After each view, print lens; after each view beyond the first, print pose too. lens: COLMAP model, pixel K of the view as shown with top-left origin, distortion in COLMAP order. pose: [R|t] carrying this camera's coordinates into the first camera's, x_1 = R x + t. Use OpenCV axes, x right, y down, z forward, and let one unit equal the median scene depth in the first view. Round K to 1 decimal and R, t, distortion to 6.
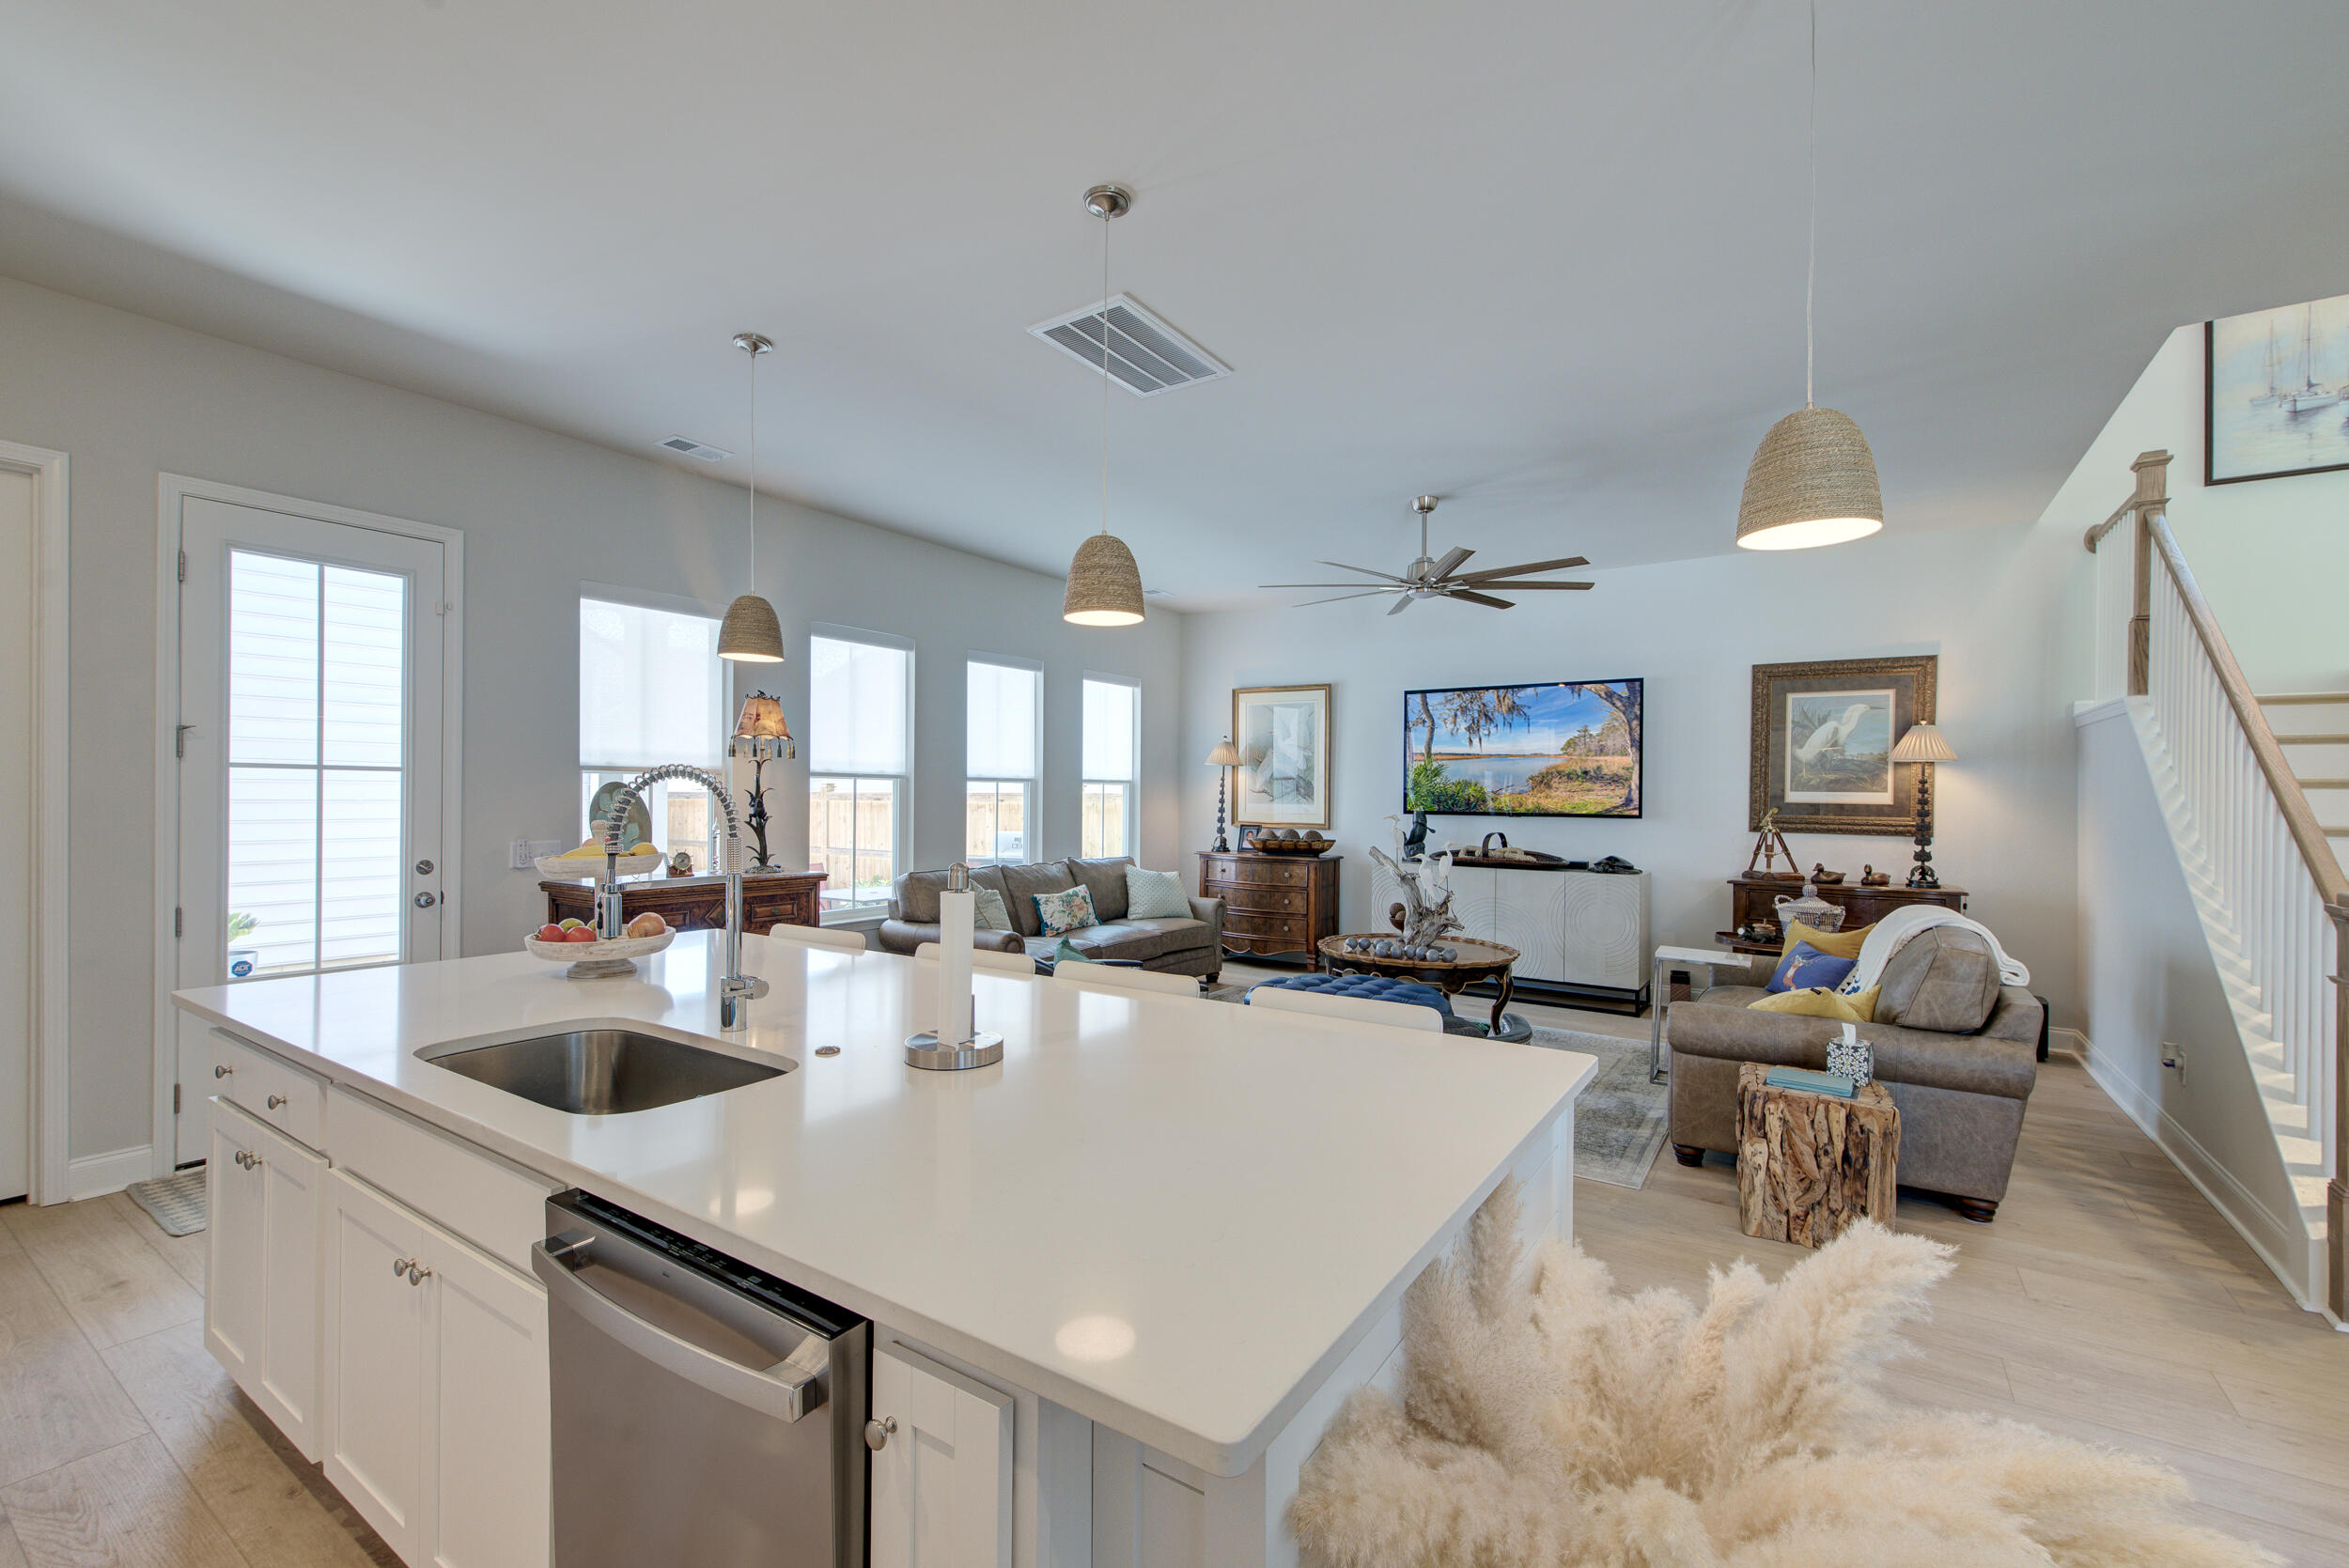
lens RADIAL K [[991.3, 0, 1178.7], [0, 991.3, 800.0], [0, 0, 1]] dist [0.012606, -0.005170]
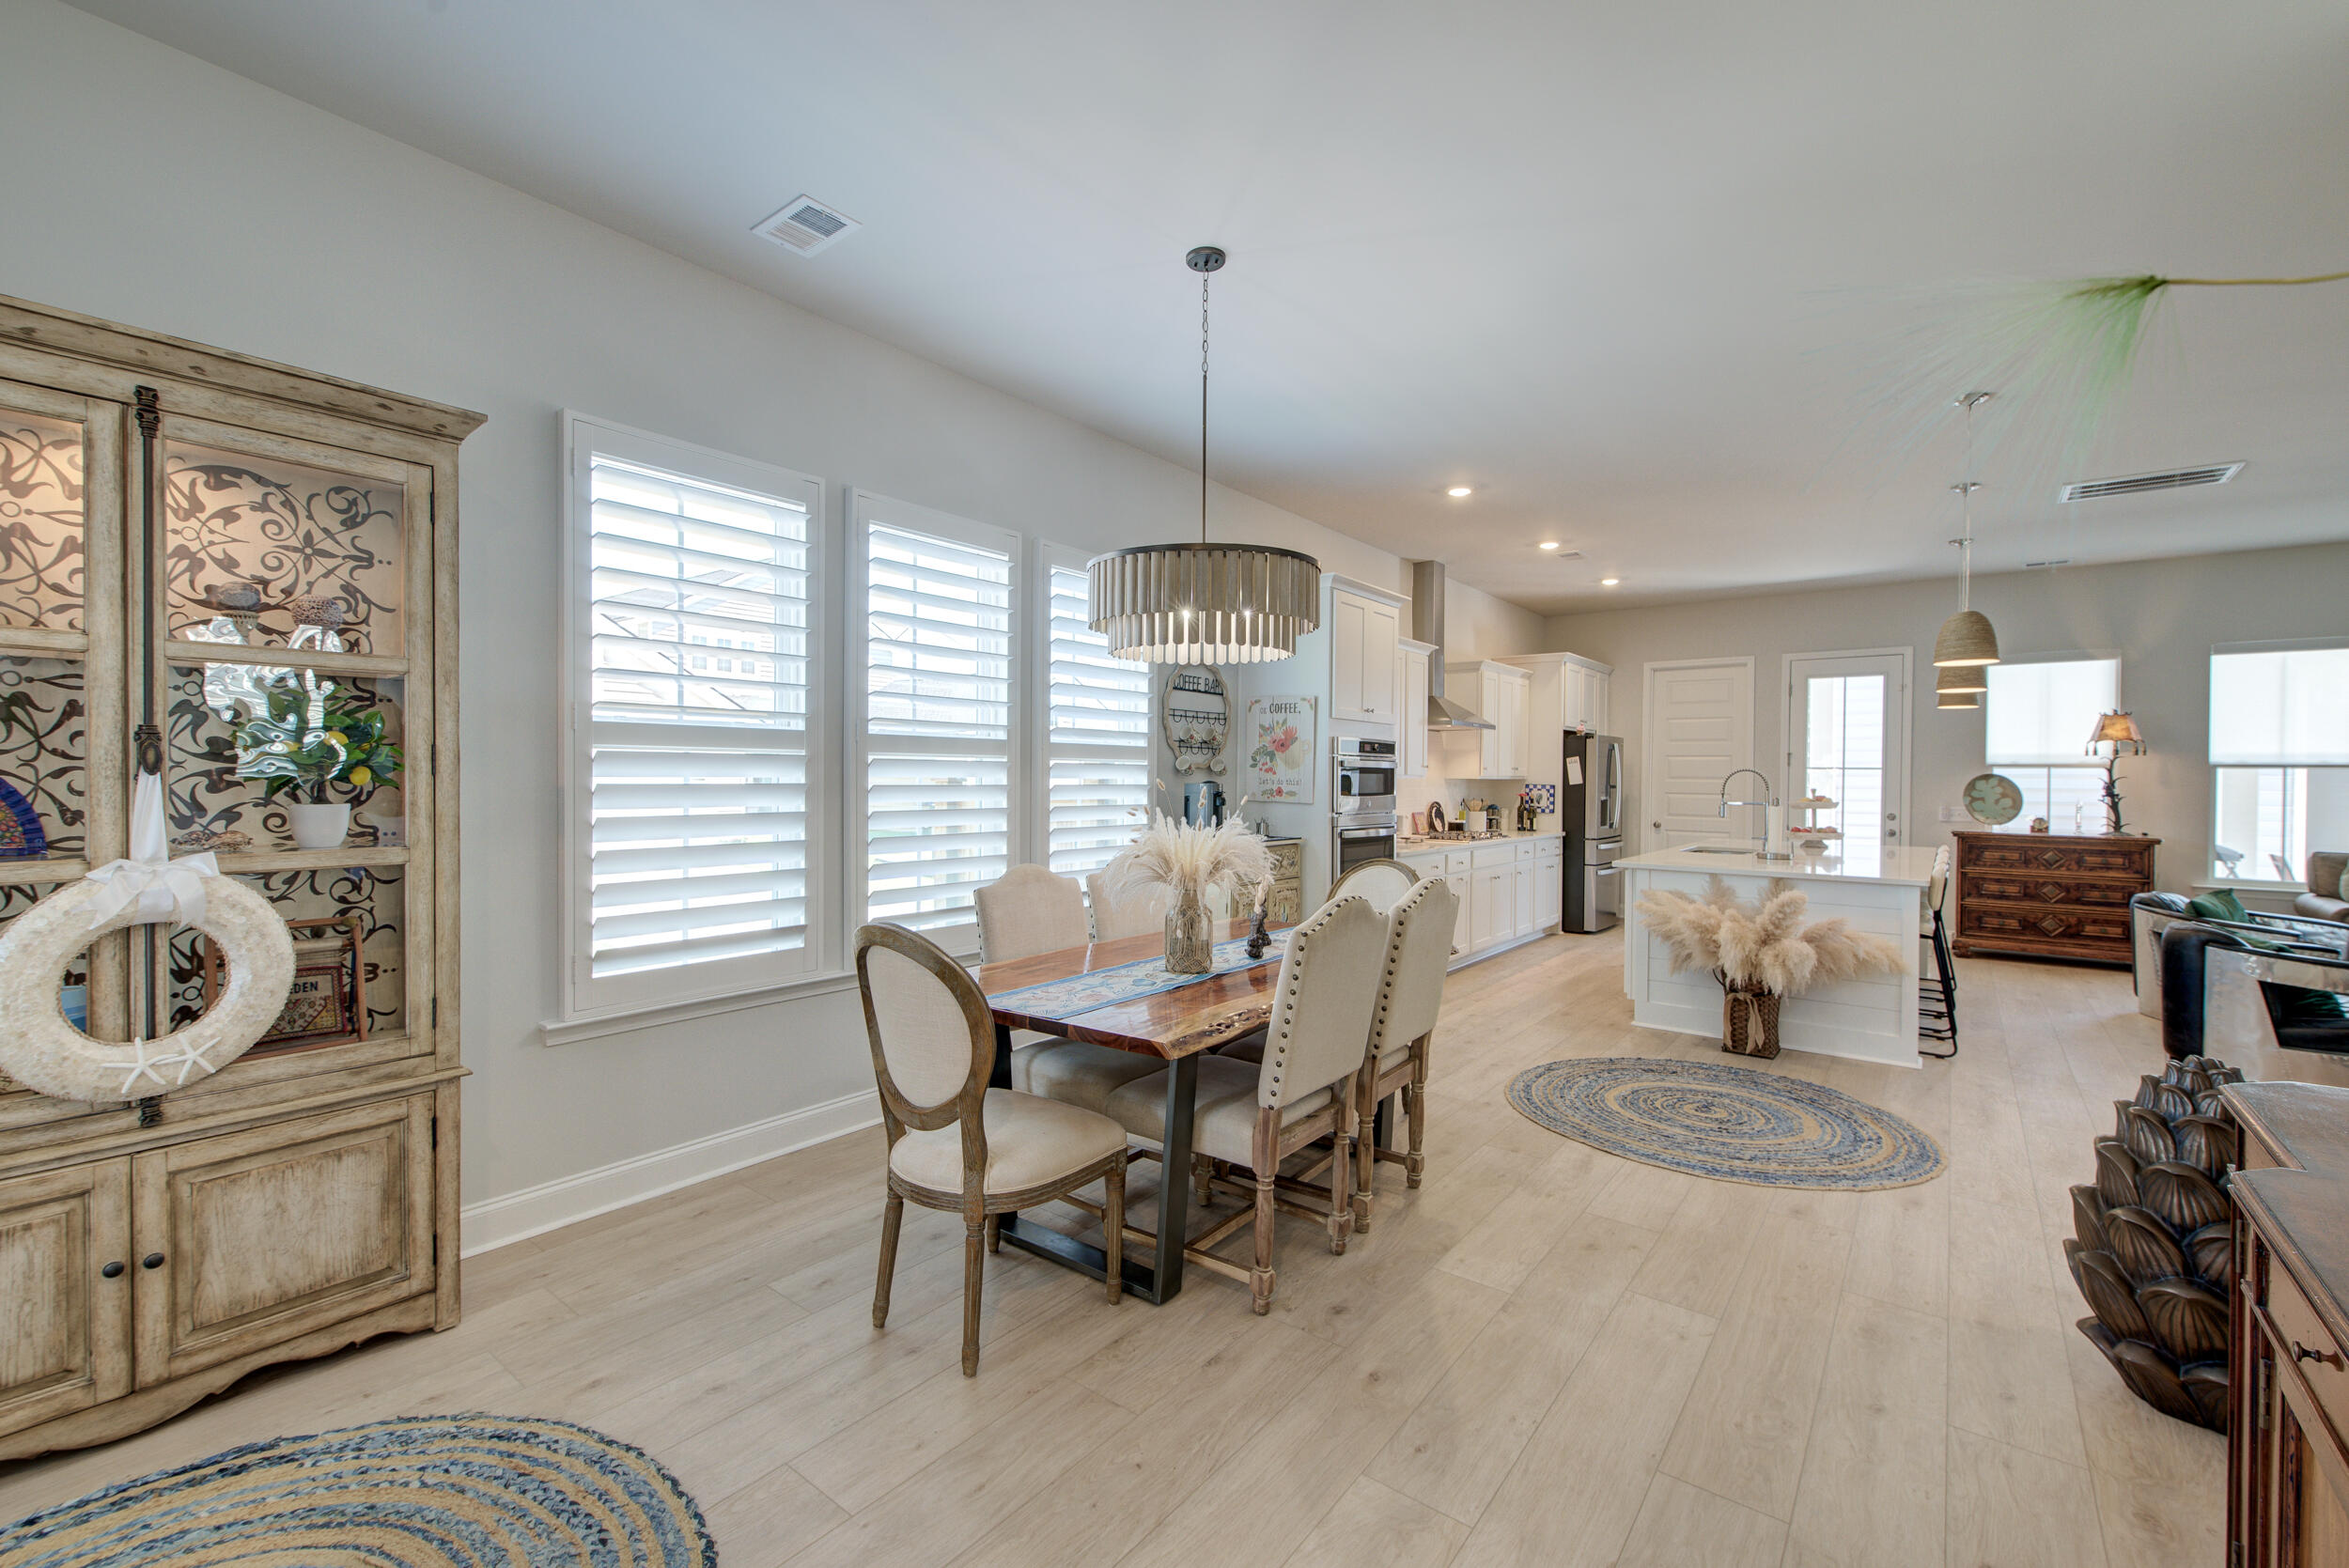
lens RADIAL K [[991.3, 0, 1176.3], [0, 991.3, 782.5], [0, 0, 1]] dist [0.012606, -0.005170]
pose [[-0.072105, -0.003441, -0.997391, 1.532101], [-0.012602, 0.999917, -0.002538, 0.023689], [0.997317, 0.012387, -0.072142, -0.335440]]
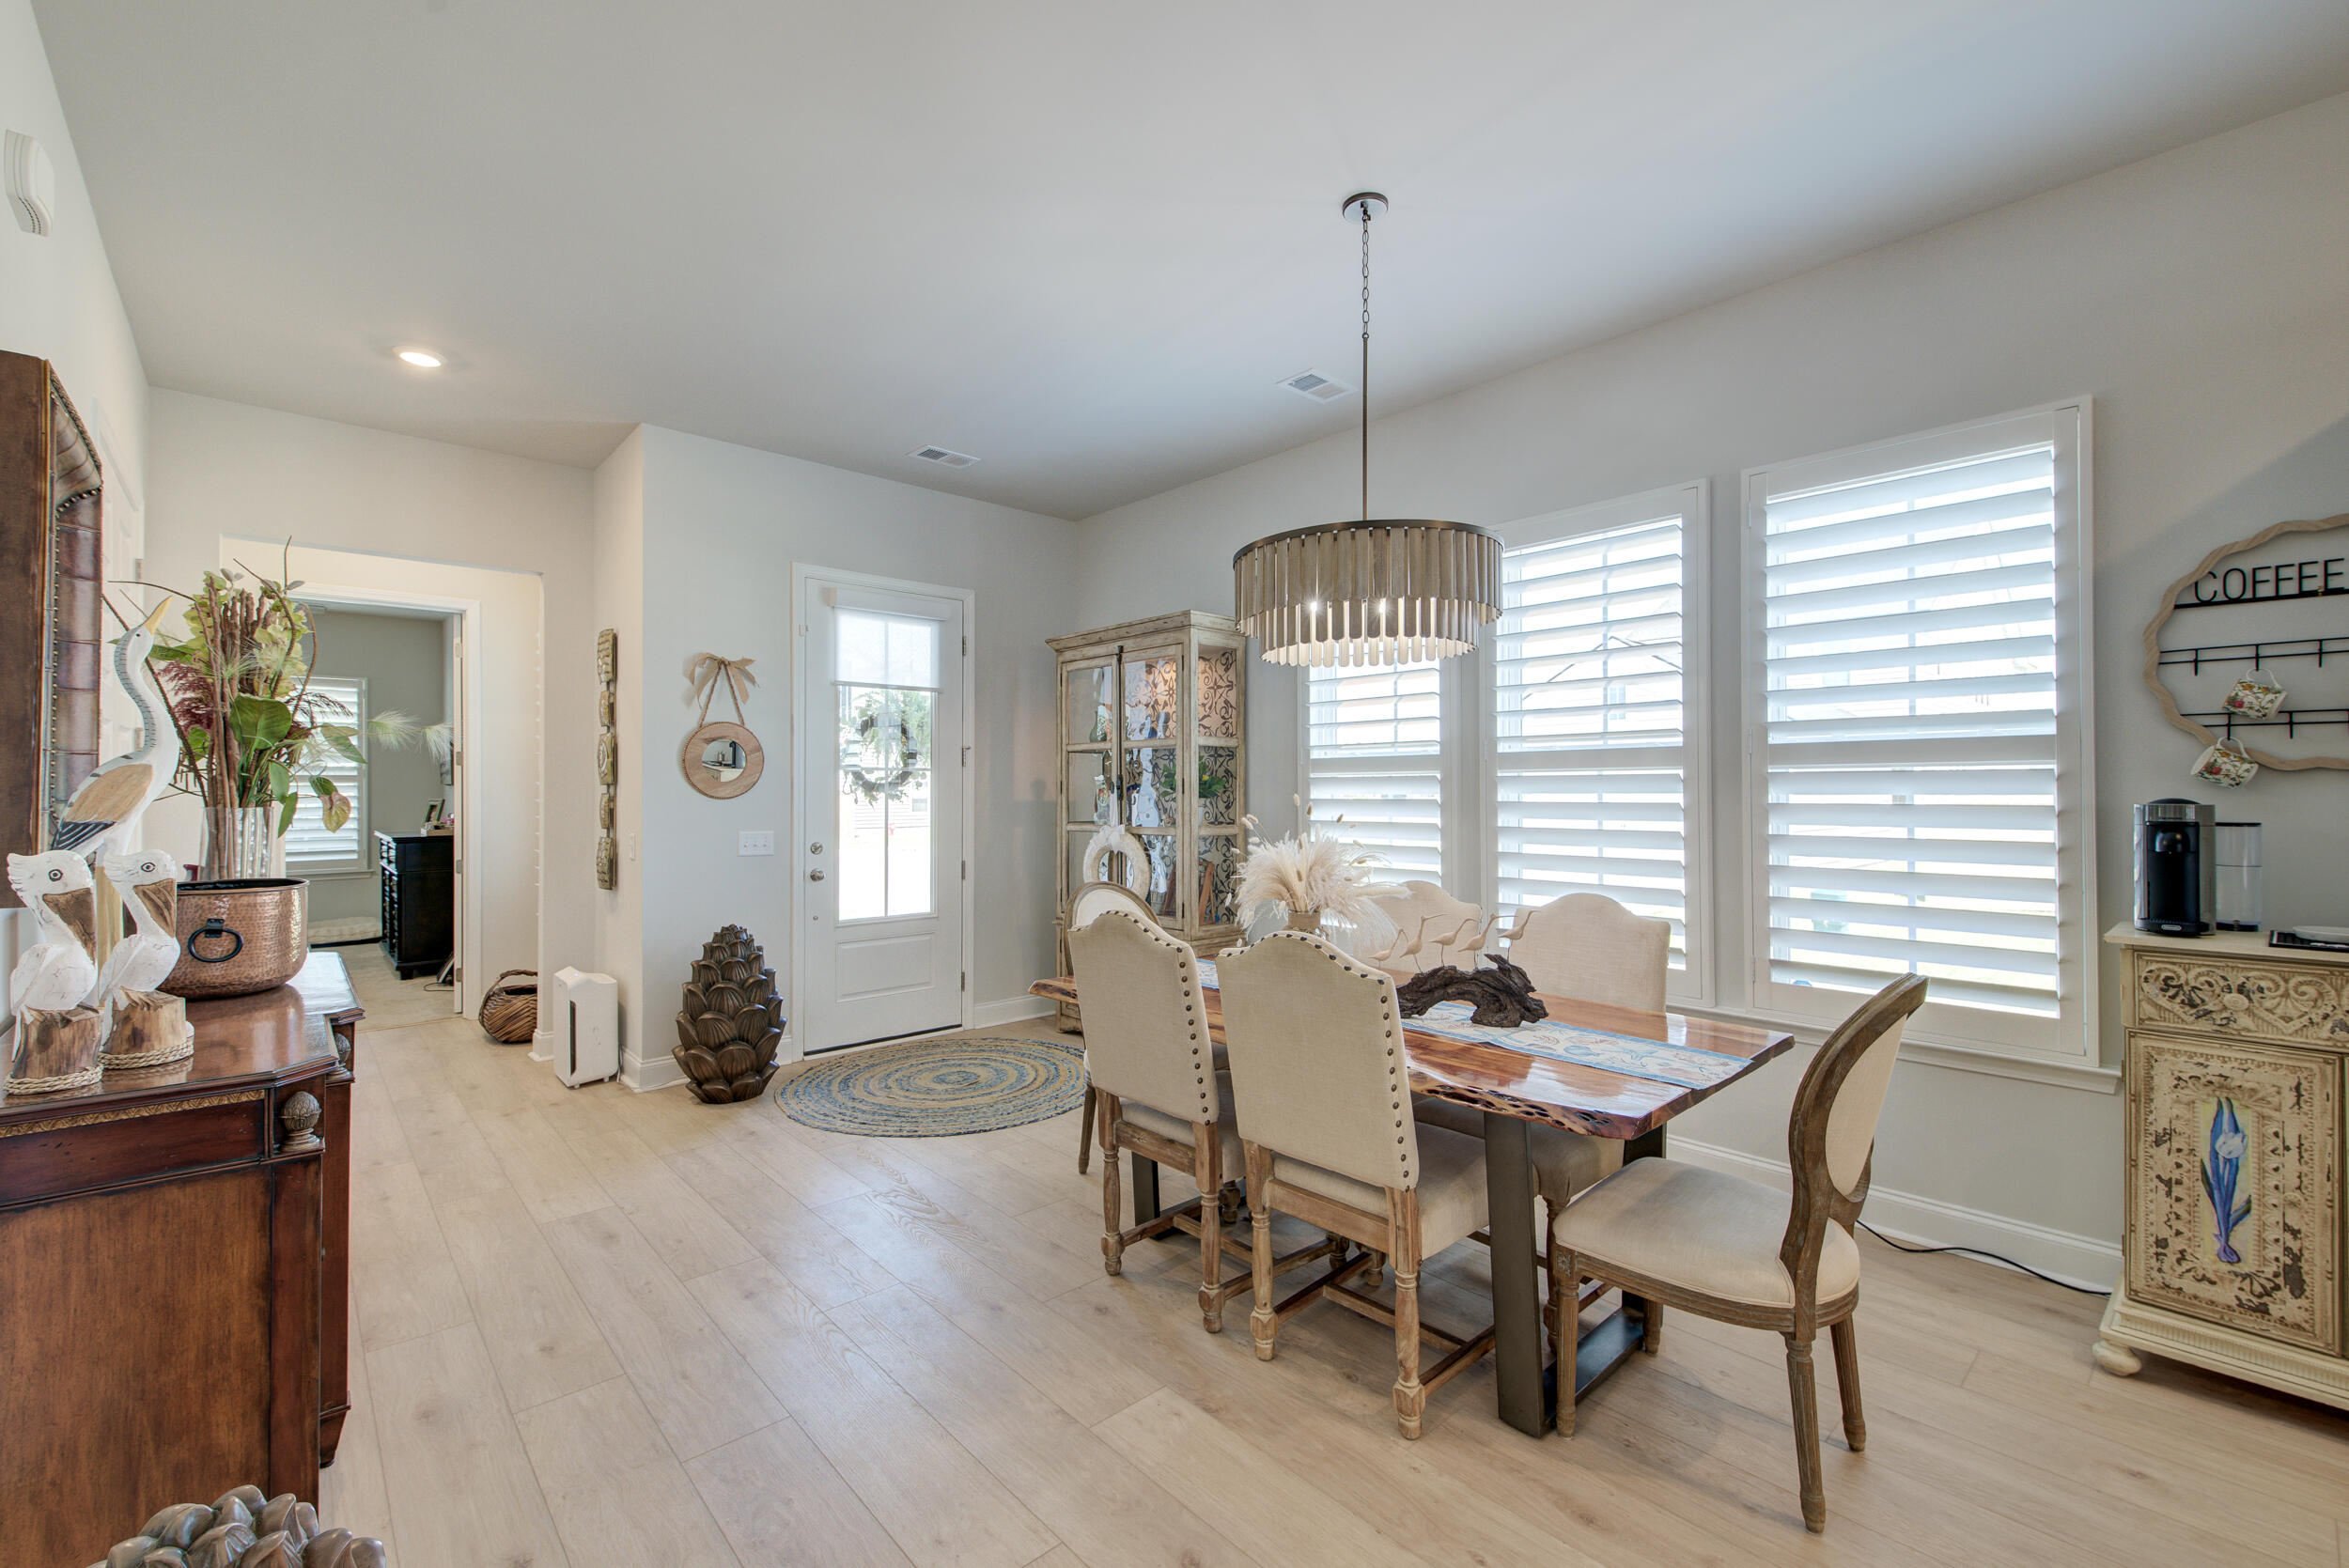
lens RADIAL K [[991.3, 0, 1163.8], [0, 991.3, 783.1], [0, 0, 1]] dist [0.012606, -0.005170]
pose [[-0.967239, -0.005432, 0.253809, 0.625709], [-0.006450, 0.999974, -0.003179, 0.013774], [-0.253785, -0.004712, -0.967249, 0.397482]]
